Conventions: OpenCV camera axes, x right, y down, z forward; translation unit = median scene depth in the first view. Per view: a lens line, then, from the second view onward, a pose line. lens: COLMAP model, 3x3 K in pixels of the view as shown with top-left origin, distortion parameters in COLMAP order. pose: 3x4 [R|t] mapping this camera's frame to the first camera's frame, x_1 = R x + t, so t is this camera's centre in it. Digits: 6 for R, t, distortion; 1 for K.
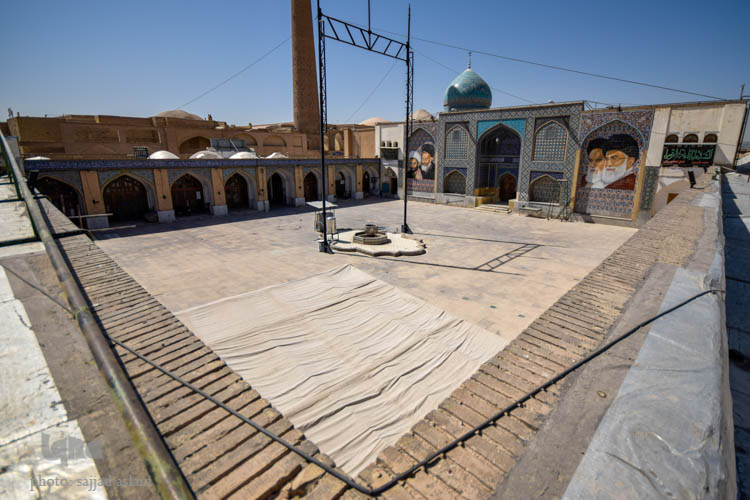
lens RADIAL K [[328.0, 0, 375.0], [0, 328.0, 250.0], [0, 0, 1]] dist [0.003073, 0.000143]
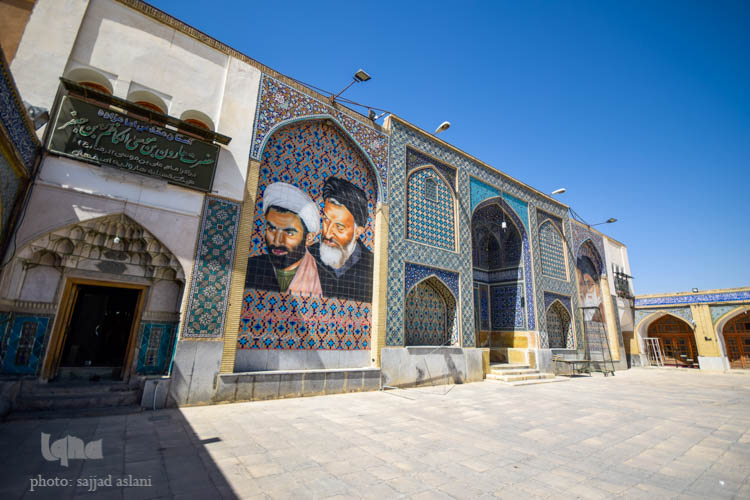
lens RADIAL K [[328.0, 0, 375.0], [0, 328.0, 250.0], [0, 0, 1]] dist [0.003073, 0.000143]
pose [[0.175198, 0.259308, 0.949771, -0.098998], [0.245888, 0.922596, -0.297246, -0.169092], [-0.953334, 0.285614, 0.097877, 0.954116]]
